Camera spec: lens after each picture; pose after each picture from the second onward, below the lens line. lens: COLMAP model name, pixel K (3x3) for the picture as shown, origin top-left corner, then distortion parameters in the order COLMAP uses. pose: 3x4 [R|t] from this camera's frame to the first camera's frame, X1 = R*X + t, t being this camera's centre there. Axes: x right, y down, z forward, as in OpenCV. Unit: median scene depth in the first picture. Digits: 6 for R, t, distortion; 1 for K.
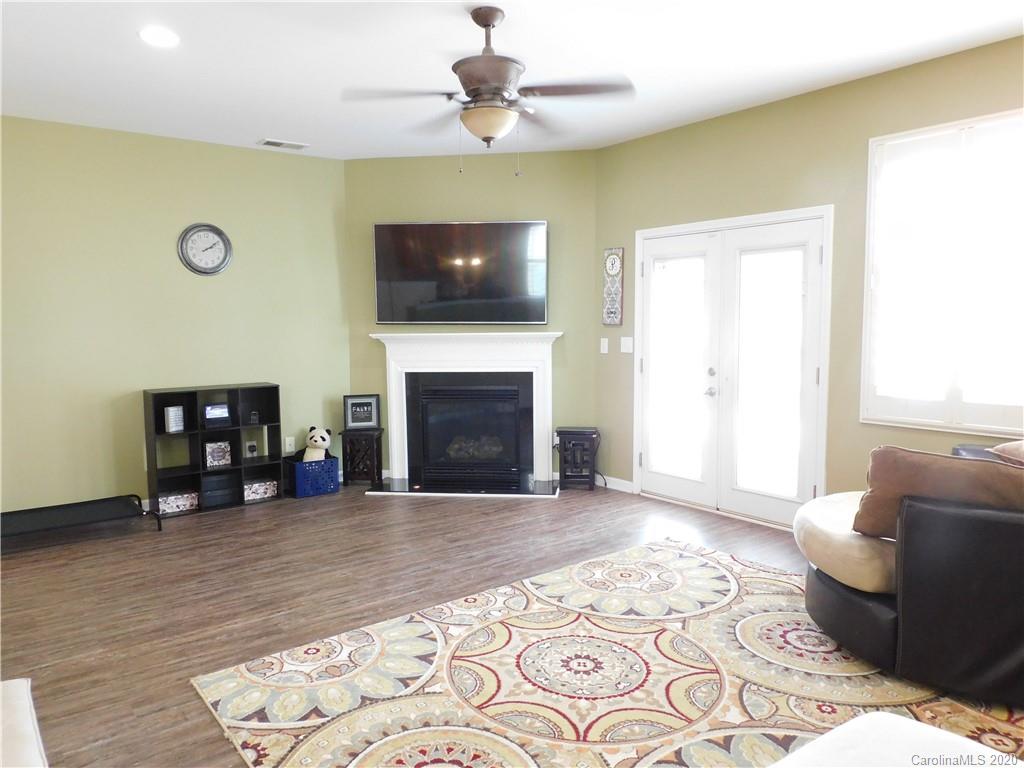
lens RADIAL K [[716.6, 0, 515.8], [0, 716.6, 380.6], [0, 0, 1]] dist [-0.013047, 0.000122]
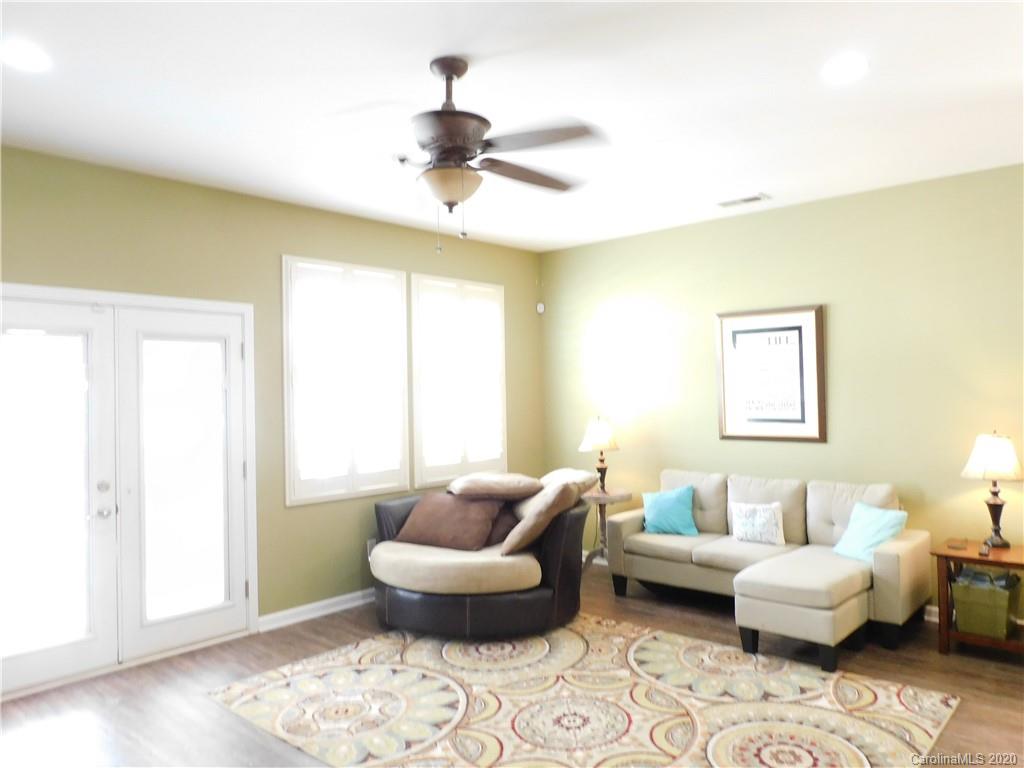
lens RADIAL K [[727.9, 0, 512.1], [0, 727.9, 389.2], [0, 0, 1]] dist [0.003808, 0.001449]
pose [[-0.163262, 0.021959, 0.986338, -0.844100], [0.104060, 0.994559, -0.004918, -0.097609], [-0.981079, 0.101835, -0.164659, 1.018526]]
